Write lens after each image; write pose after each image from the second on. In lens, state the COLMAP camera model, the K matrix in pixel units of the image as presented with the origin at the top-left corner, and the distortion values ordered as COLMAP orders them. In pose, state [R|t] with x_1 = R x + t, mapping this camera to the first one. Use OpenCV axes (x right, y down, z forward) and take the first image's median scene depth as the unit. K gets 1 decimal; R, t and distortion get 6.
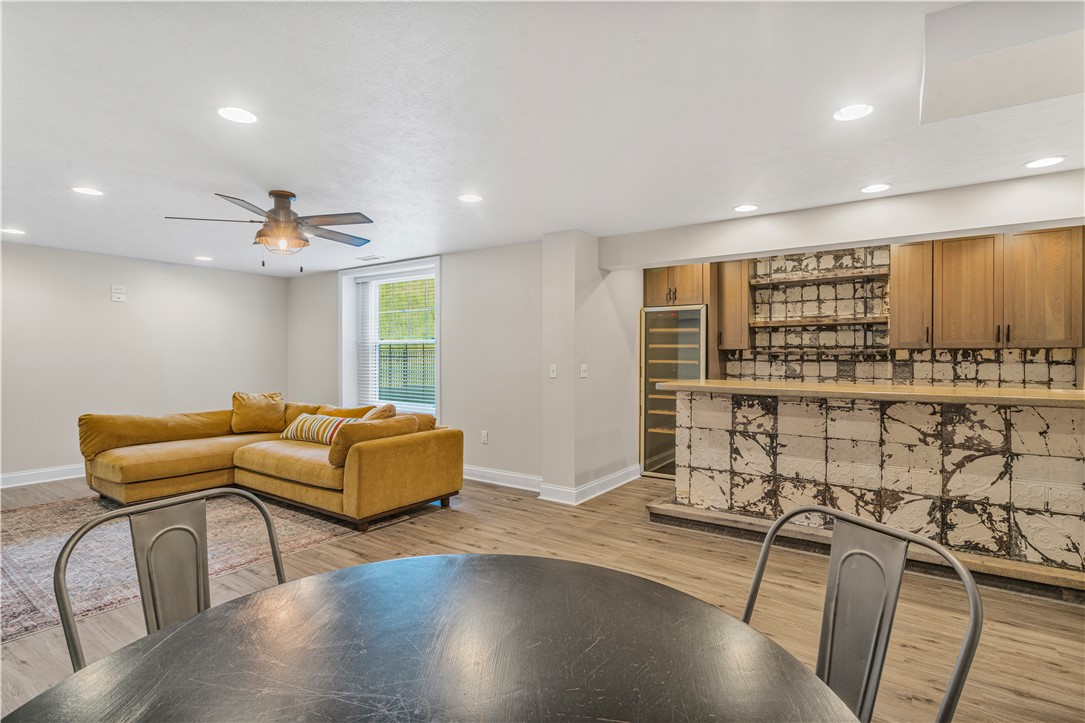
lens RADIAL K [[517.8, 0, 545.4], [0, 517.8, 351.3], [0, 0, 1]] dist [-0.003418, -0.000372]
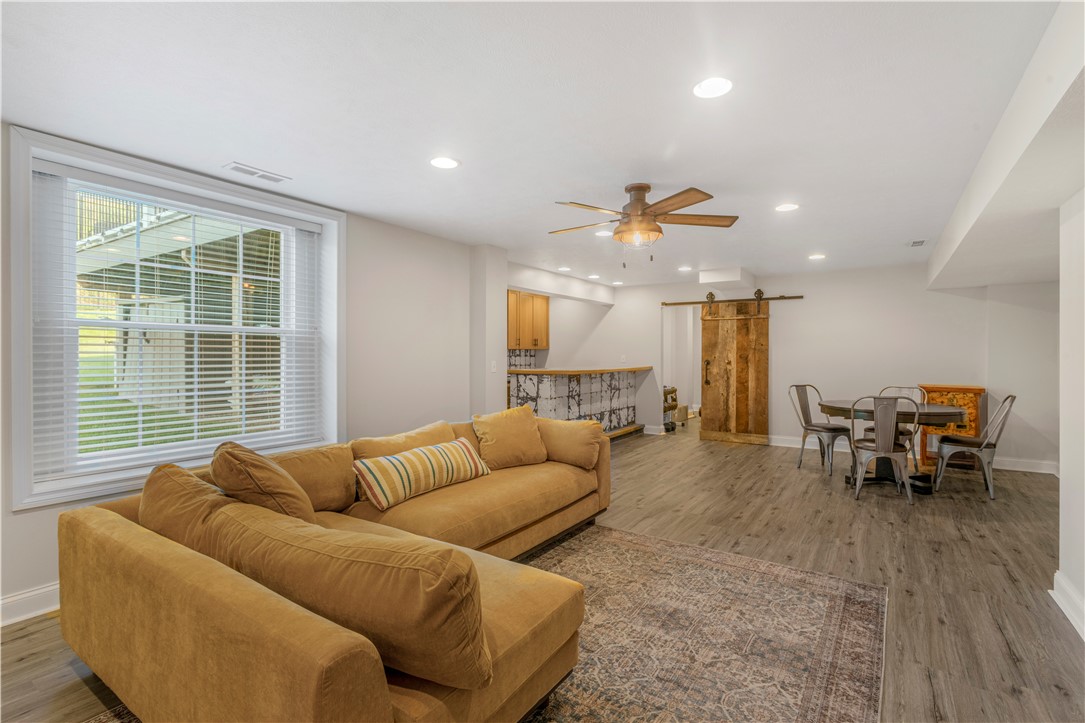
lens RADIAL K [[517.8, 0, 545.4], [0, 517.8, 351.3], [0, 0, 1]] dist [-0.003418, -0.000372]
pose [[-0.027930, 0.002930, 0.999606, -1.384692], [-0.009486, 0.999950, -0.003196, 0.009222], [-0.999565, -0.009572, -0.027901, 1.128940]]
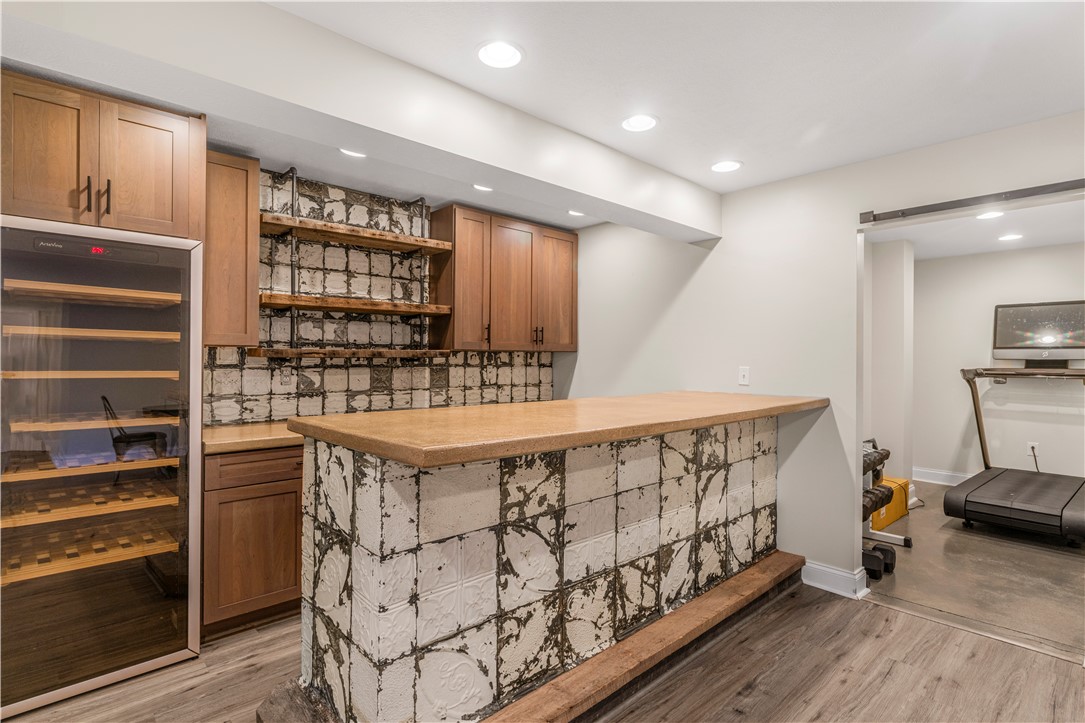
lens RADIAL K [[534.2, 0, 535.7], [0, 534.2, 360.2], [0, 0, 1]] dist [-0.002128, -0.000036]
pose [[0.223304, -0.004110, 0.974740, -0.090086], [-0.011921, 0.999905, 0.006948, 0.004464], [-0.974676, -0.013172, 0.223234, 0.867272]]
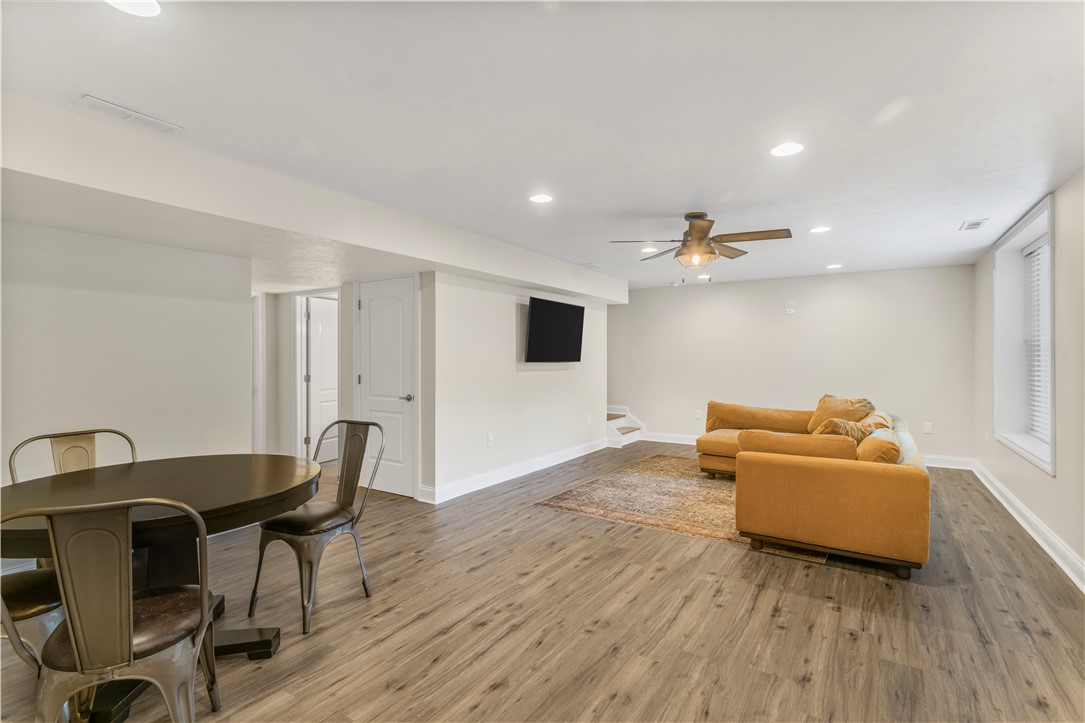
lens RADIAL K [[517.8, 0, 545.4], [0, 517.8, 351.3], [0, 0, 1]] dist [-0.003418, -0.000372]
pose [[0.041533, -0.010634, -0.999081, 0.563744], [0.007742, 0.999917, -0.010321, 0.000886], [0.999107, -0.007306, 0.041612, 0.591241]]
